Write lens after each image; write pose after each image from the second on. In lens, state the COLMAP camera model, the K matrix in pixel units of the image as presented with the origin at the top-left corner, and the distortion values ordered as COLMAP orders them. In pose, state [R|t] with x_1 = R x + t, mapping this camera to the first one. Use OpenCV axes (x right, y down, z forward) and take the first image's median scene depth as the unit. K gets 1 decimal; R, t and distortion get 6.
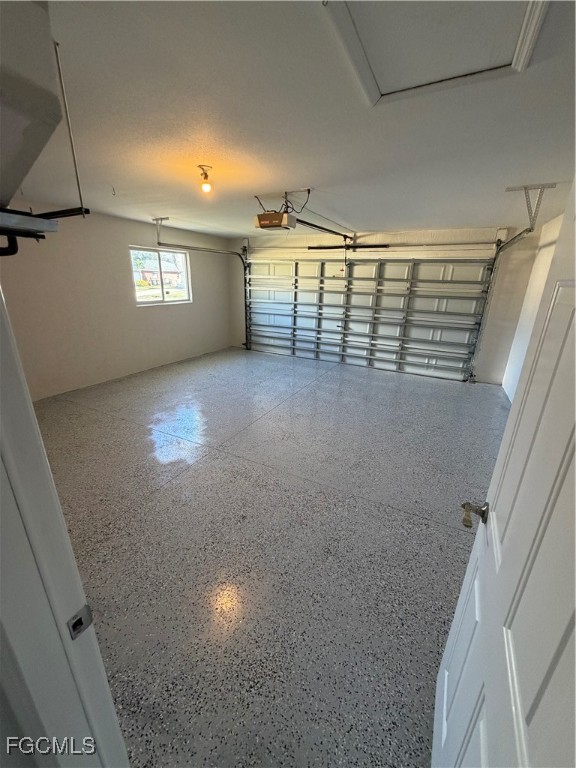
lens RADIAL K [[307.1, 0, 286.5], [0, 307.1, 381.6], [0, 0, 1]] dist [-0.000277, -0.000812]
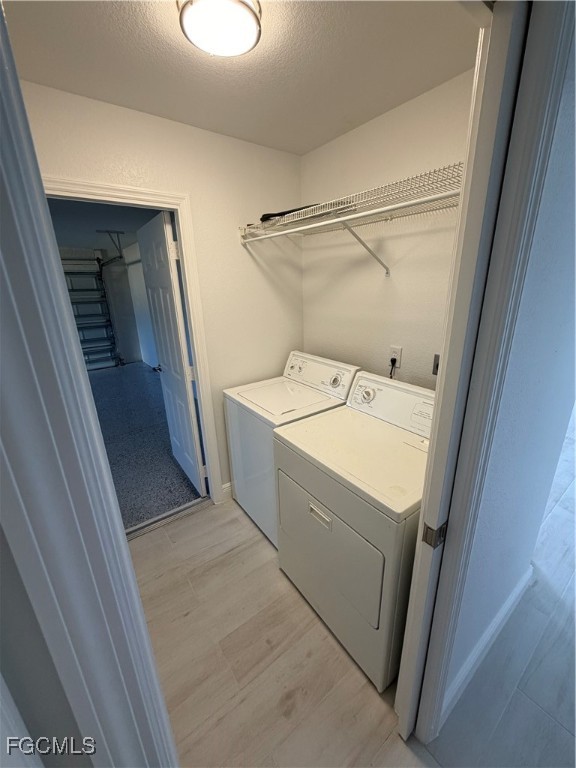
lens RADIAL K [[307.1, 0, 287.0], [0, 307.1, 381.8], [0, 0, 1]] dist [-0.000277, -0.000812]
pose [[0.438387, -0.308891, 0.844040, -0.231462], [0.326015, 0.929781, 0.170940, 0.079140], [-0.837574, 0.200232, 0.508308, -0.254230]]
